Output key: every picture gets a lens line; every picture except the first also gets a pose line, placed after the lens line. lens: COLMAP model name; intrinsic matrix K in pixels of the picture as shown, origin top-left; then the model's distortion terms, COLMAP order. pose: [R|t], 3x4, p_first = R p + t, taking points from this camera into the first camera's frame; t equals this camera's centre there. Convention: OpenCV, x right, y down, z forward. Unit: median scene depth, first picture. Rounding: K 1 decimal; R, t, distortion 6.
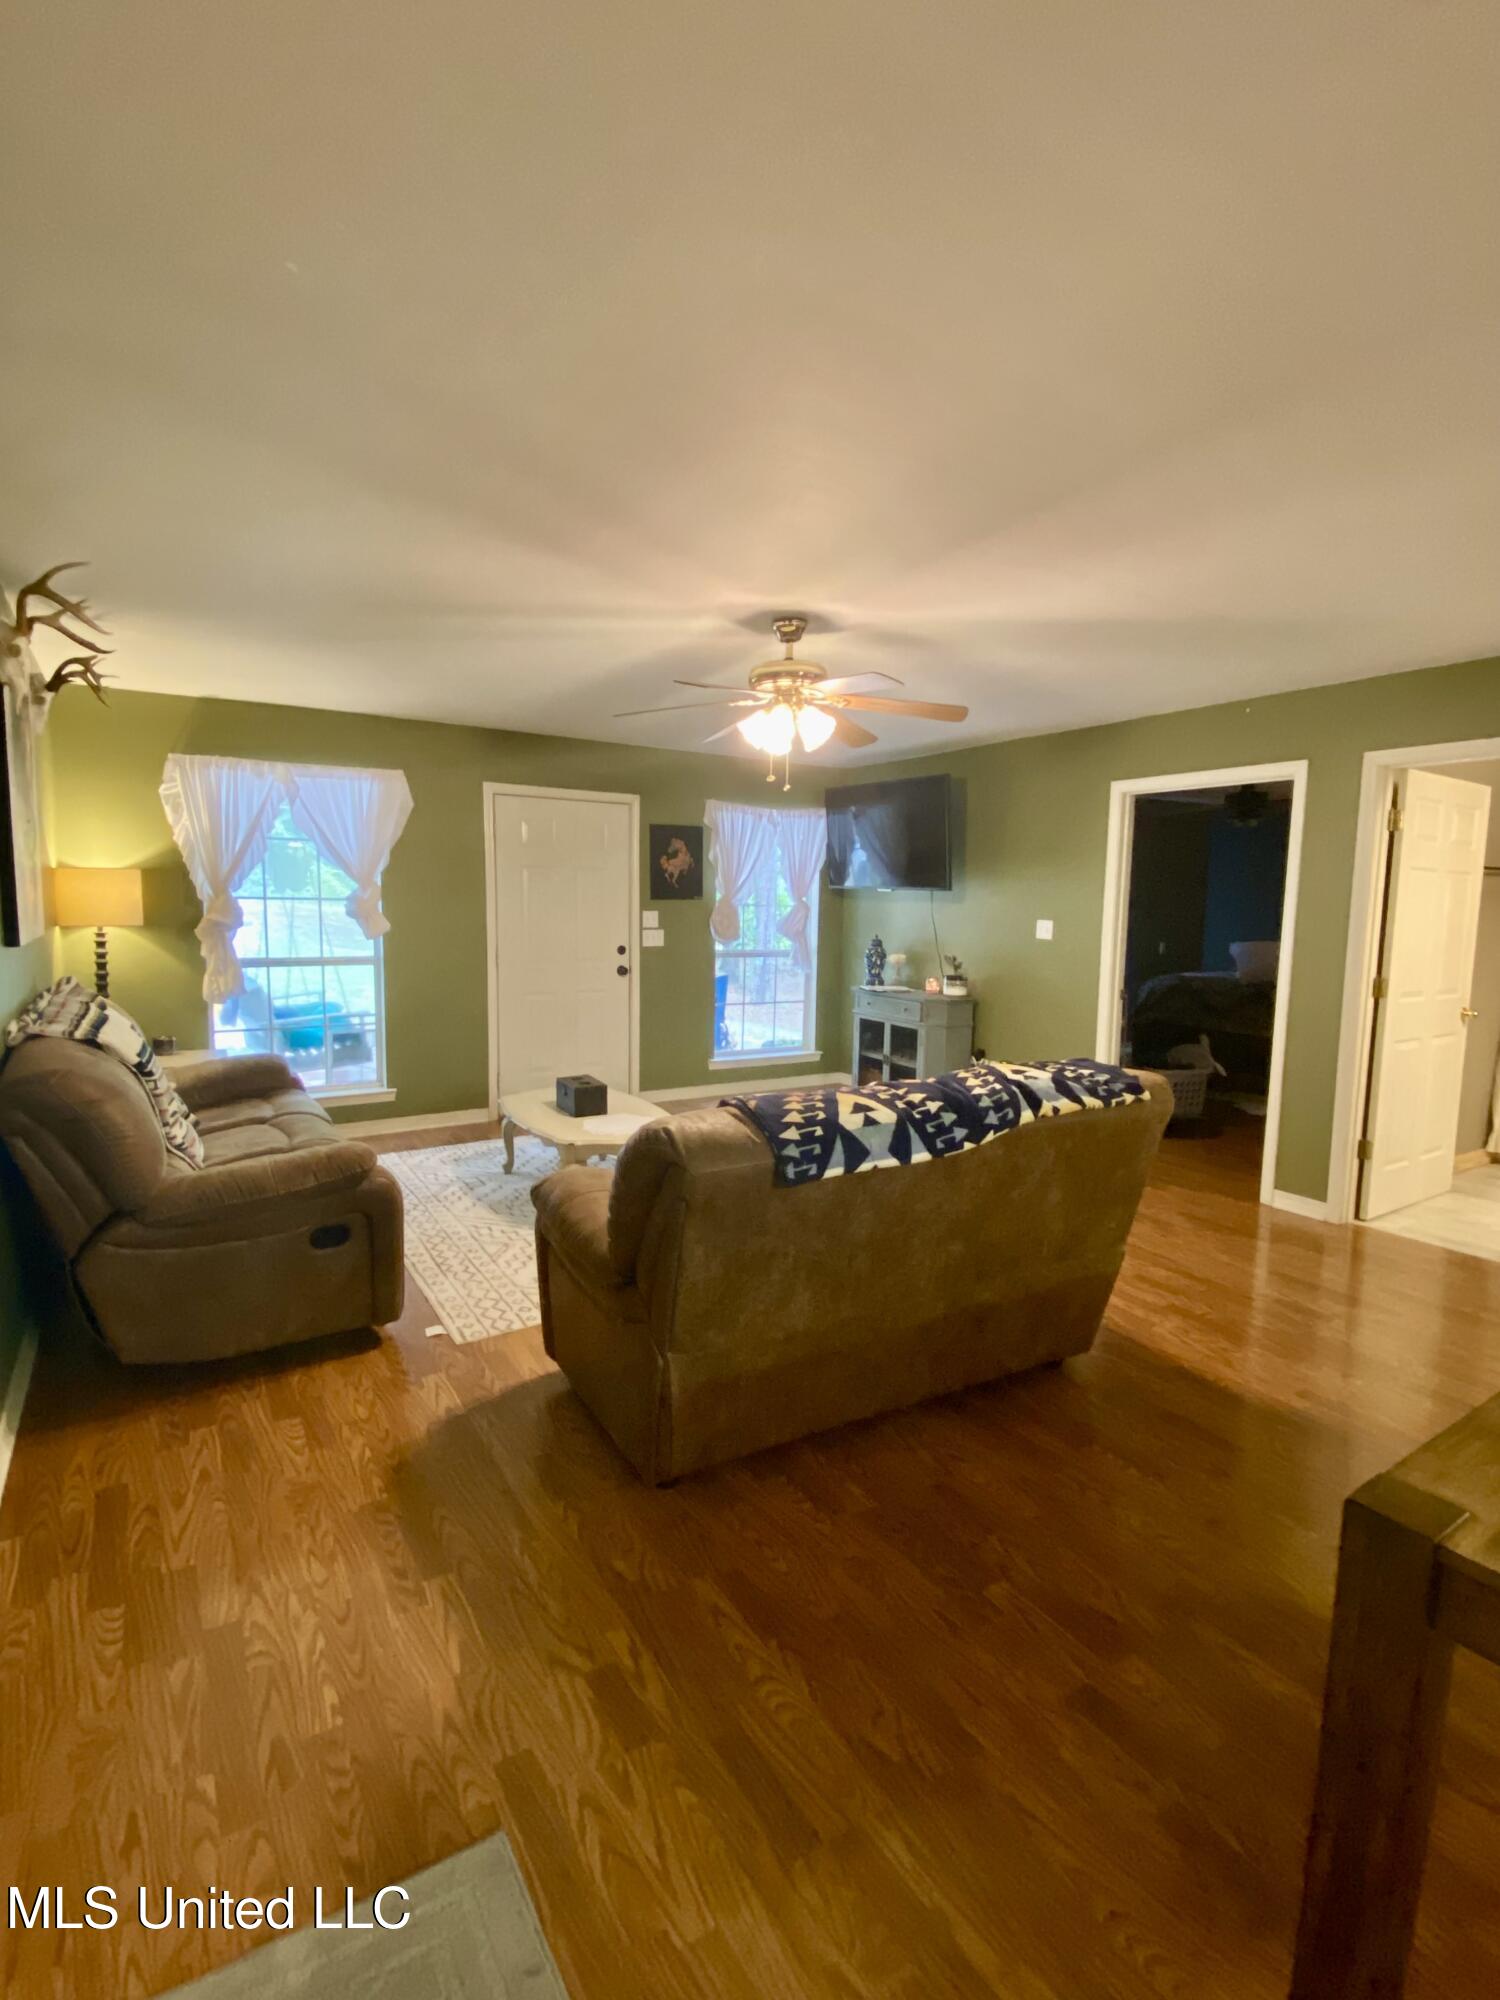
lens RADIAL K [[931.6, 0, 750.0], [0, 931.6, 1000.0], [0, 0, 1]] dist [0.035702, -0.000108]
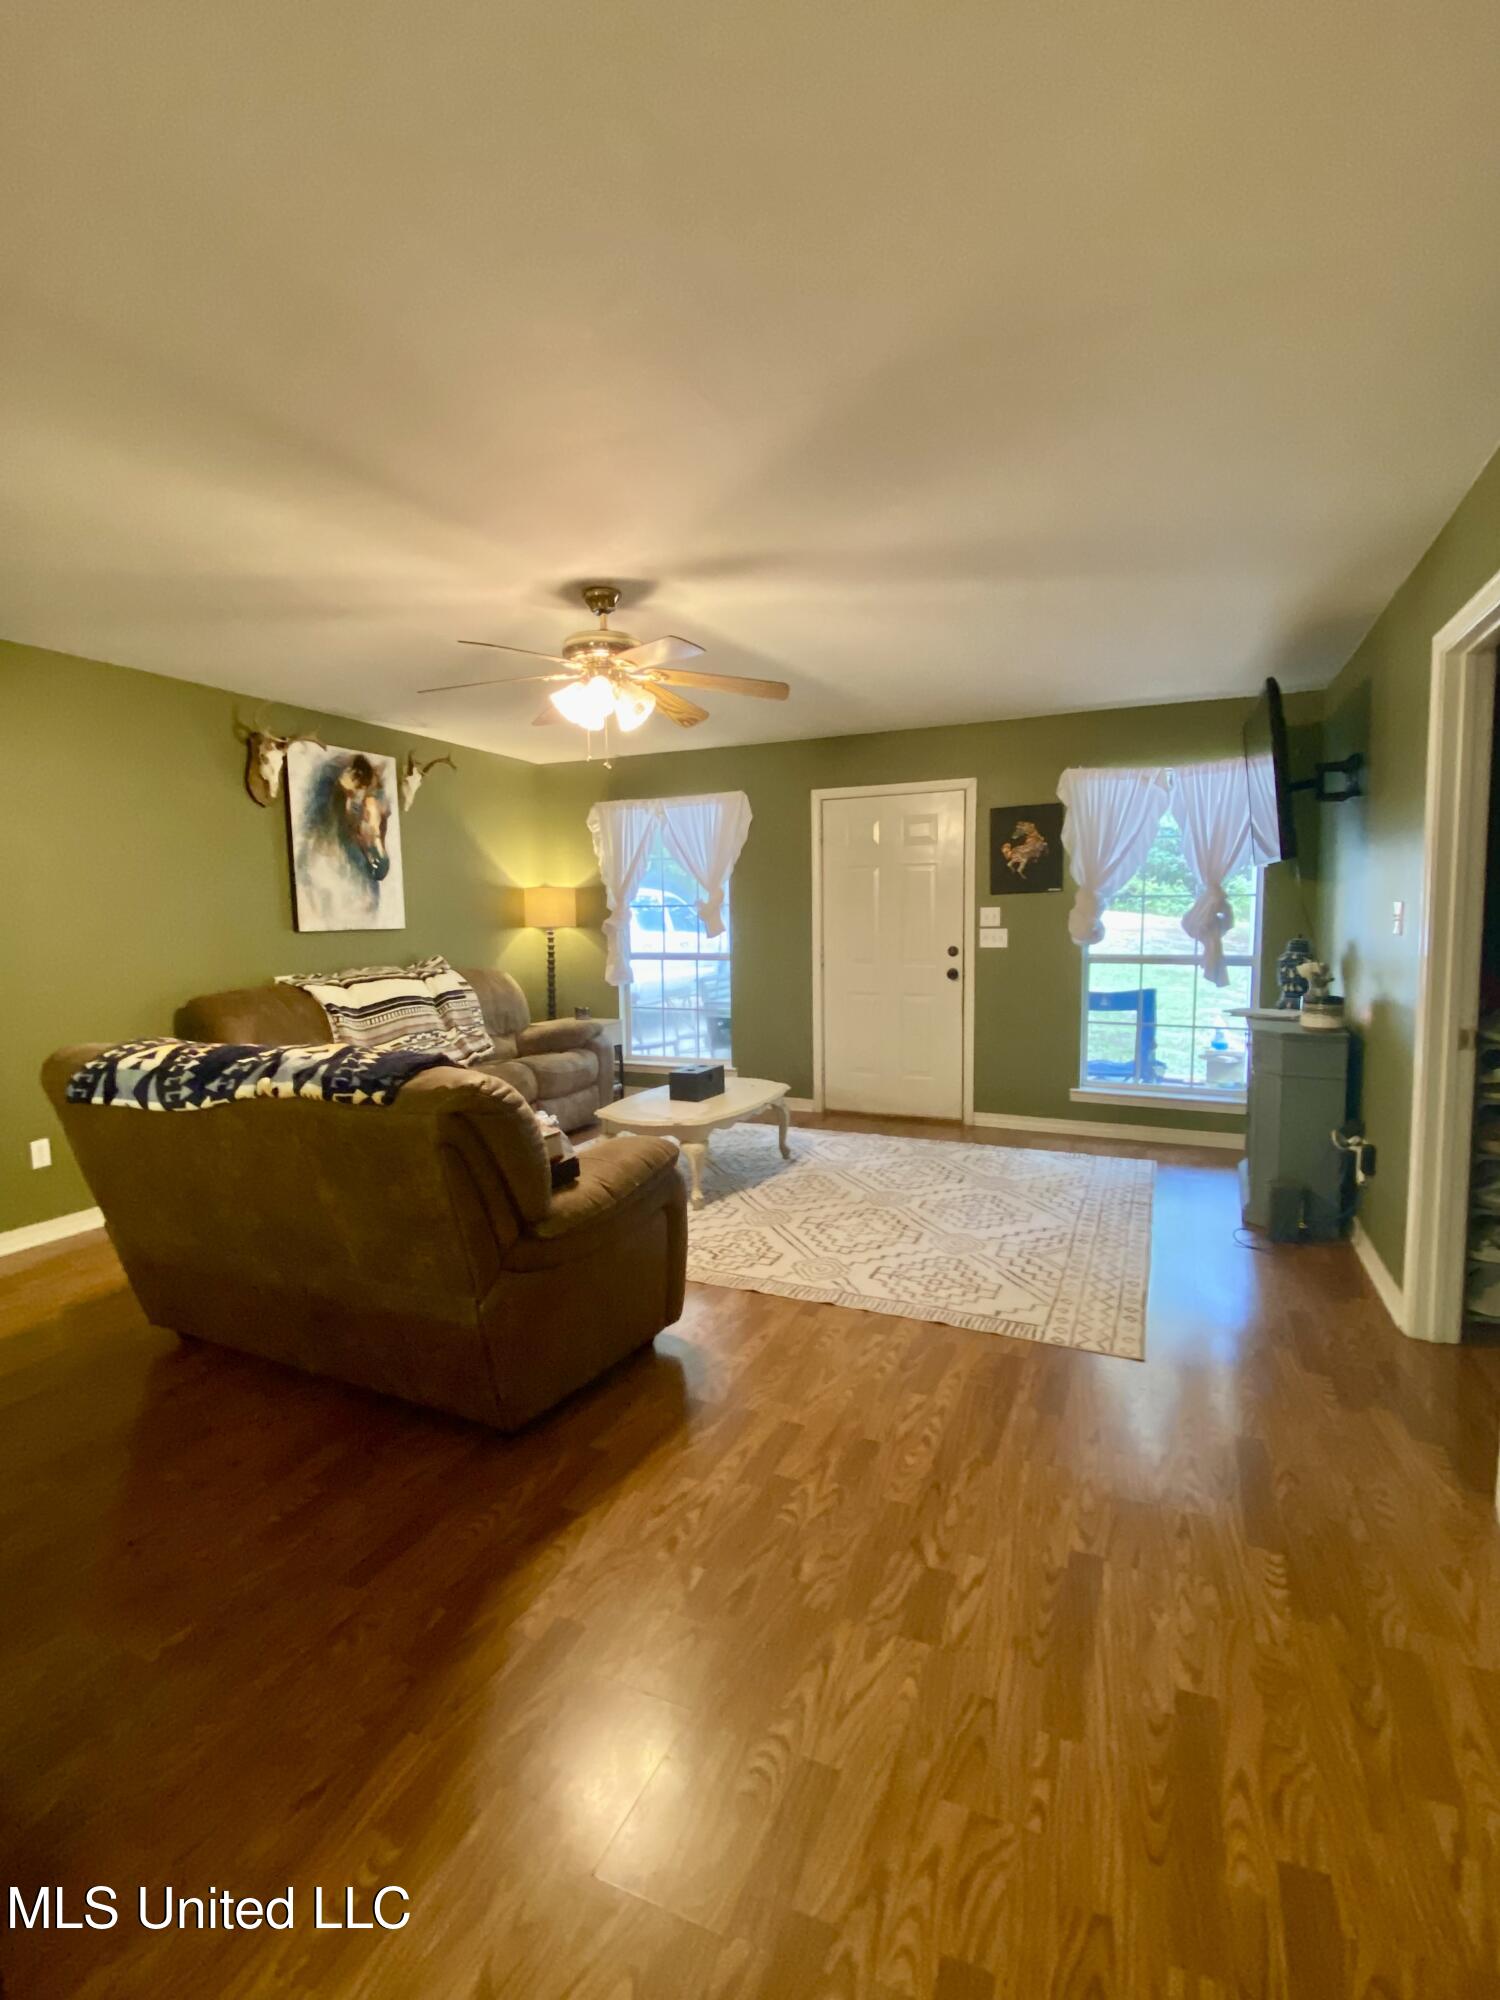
lens RADIAL K [[931.6, 0, 750.0], [0, 931.6, 1000.0], [0, 0, 1]] dist [0.035702, -0.000108]
pose [[0.558484, 0.050065, -0.828003, 0.588154], [-0.069308, 0.997503, 0.013566, -0.005868], [0.826615, 0.049811, 0.560559, 0.385093]]
